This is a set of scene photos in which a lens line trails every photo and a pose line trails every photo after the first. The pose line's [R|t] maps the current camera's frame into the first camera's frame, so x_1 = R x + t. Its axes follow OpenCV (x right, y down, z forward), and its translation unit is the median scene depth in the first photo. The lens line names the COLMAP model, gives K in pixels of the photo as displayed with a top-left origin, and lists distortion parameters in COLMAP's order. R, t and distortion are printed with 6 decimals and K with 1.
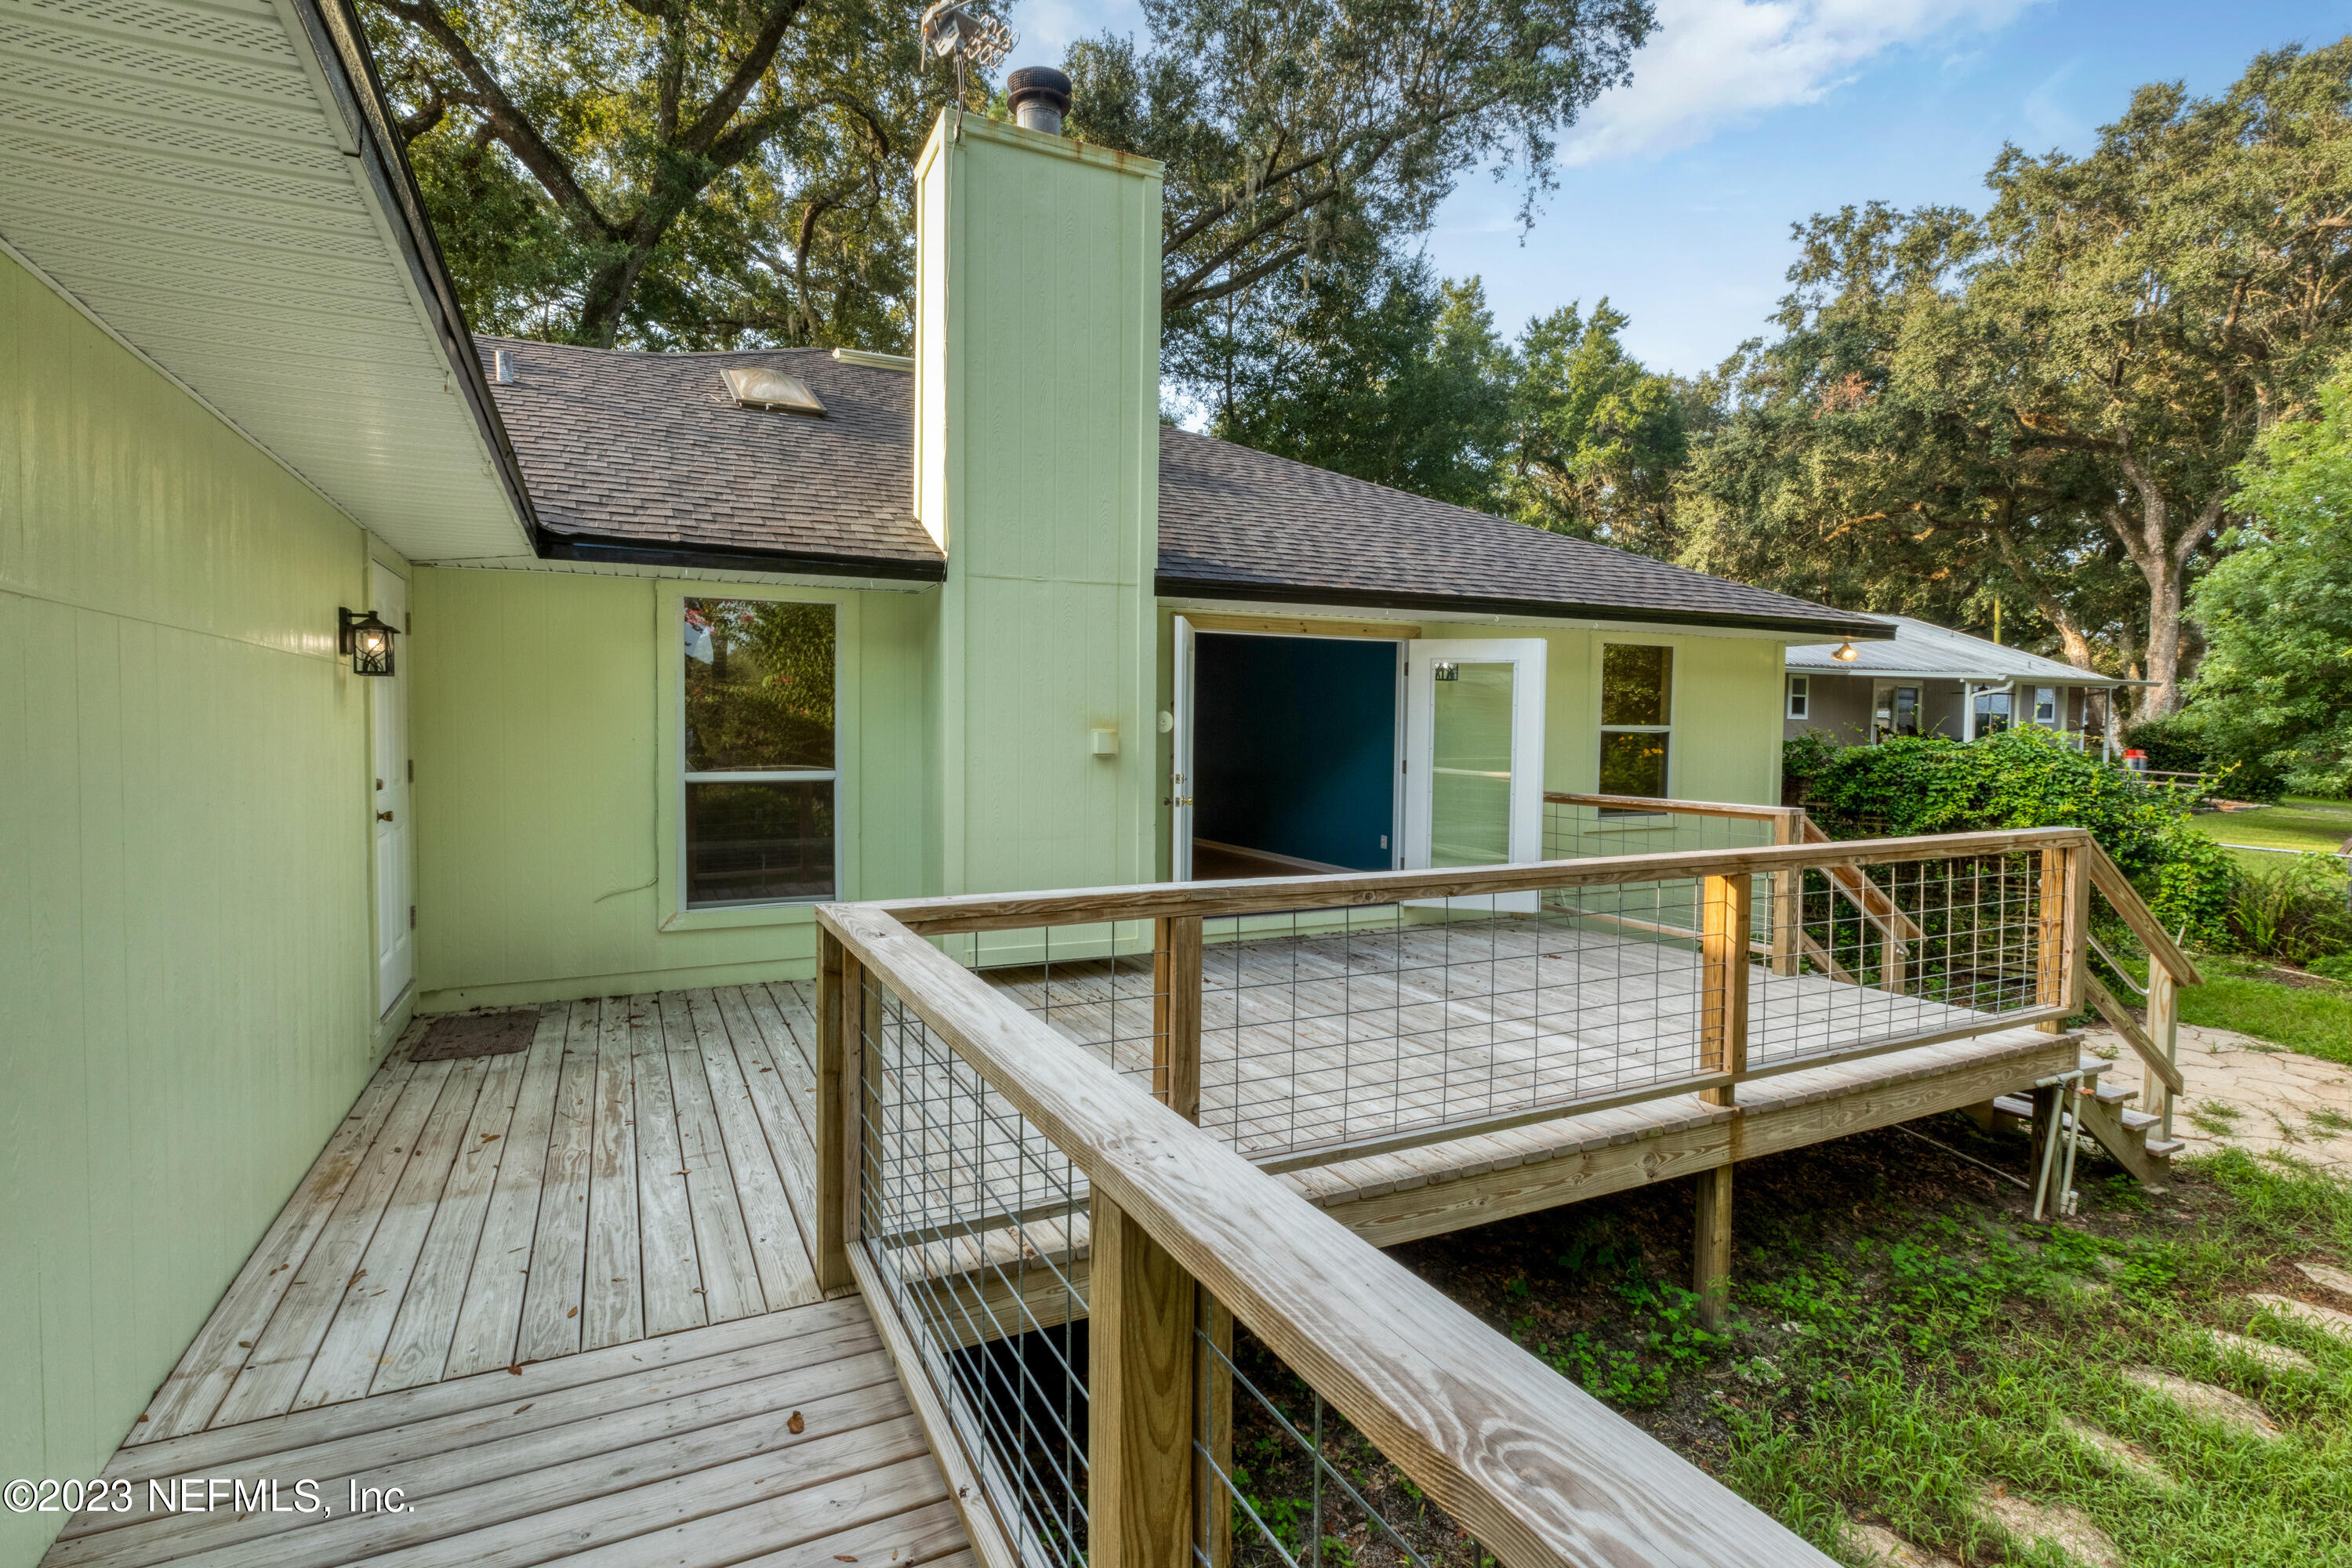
lens RADIAL K [[1103.7, 0, 1174.8], [0, 1103.7, 748.6], [0, 0, 1]] dist [0.000791, -0.001721]
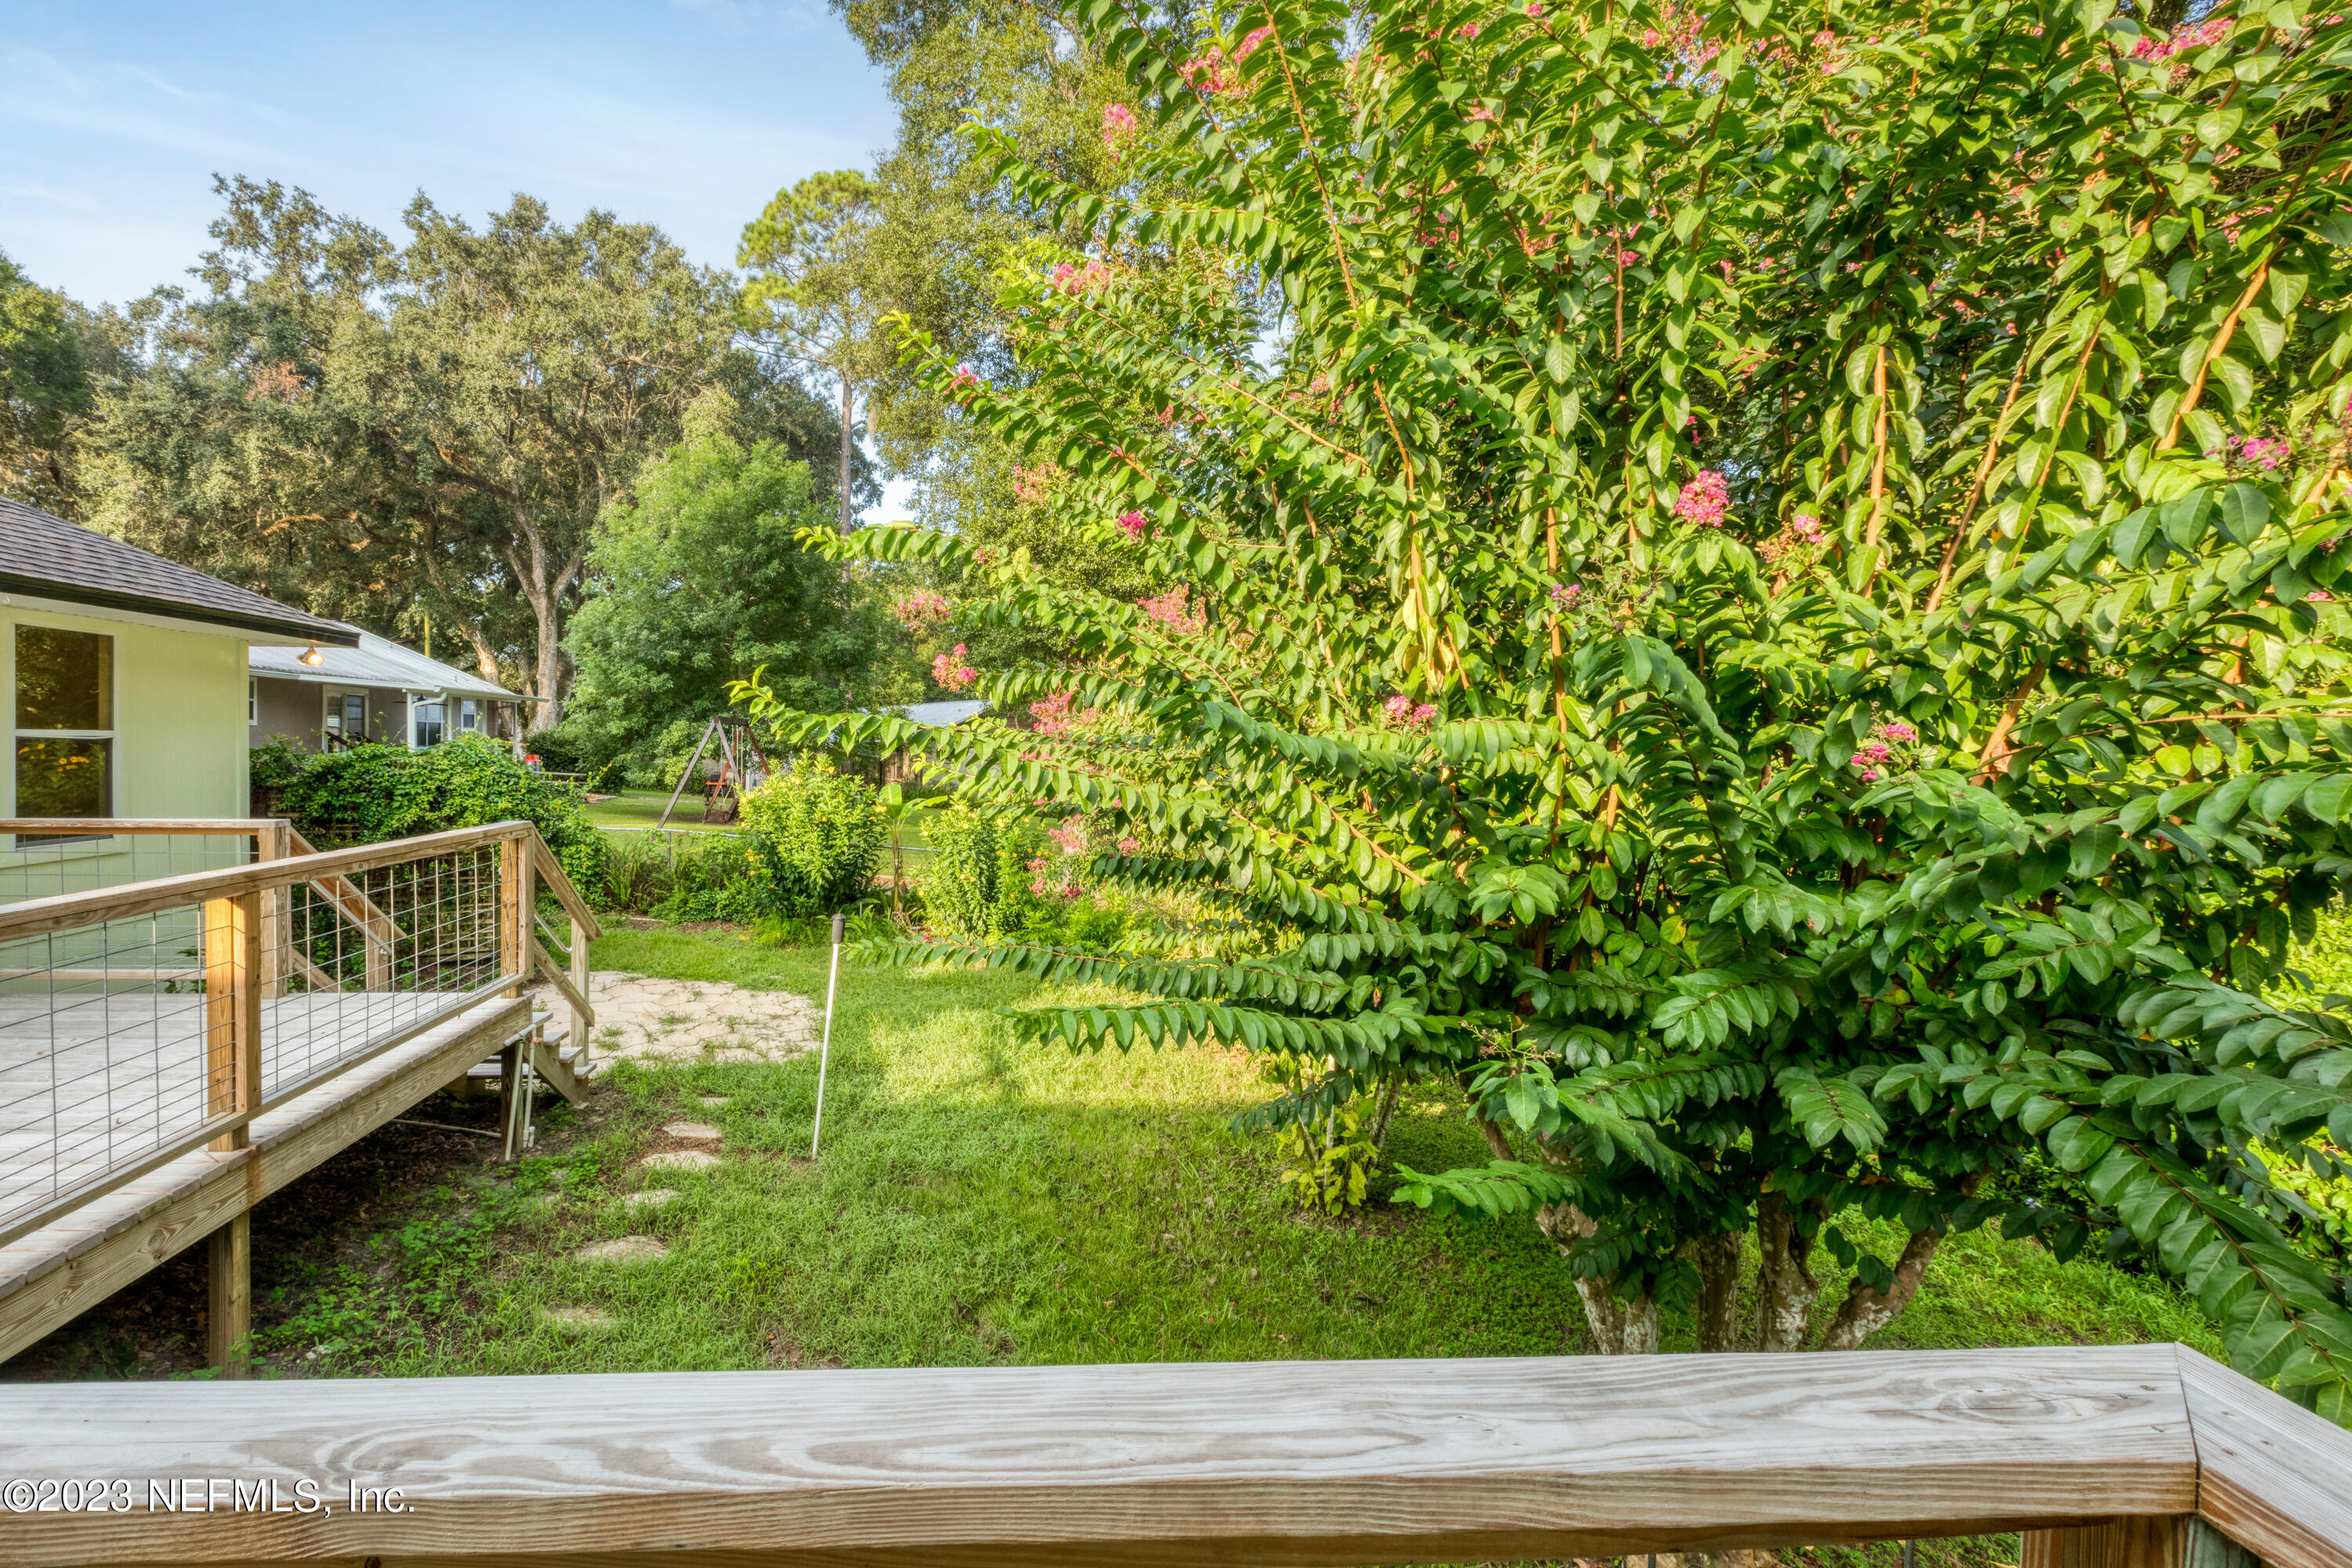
lens RADIAL K [[1103.7, 0, 1174.8], [0, 1103.7, 748.6], [0, 0, 1]] dist [0.000791, -0.001721]
pose [[0.278940, -0.003750, 0.960301, -0.111873], [0.008627, 0.999962, 0.001399, -0.001381], [-0.960270, 0.007895, 0.278962, -0.000193]]
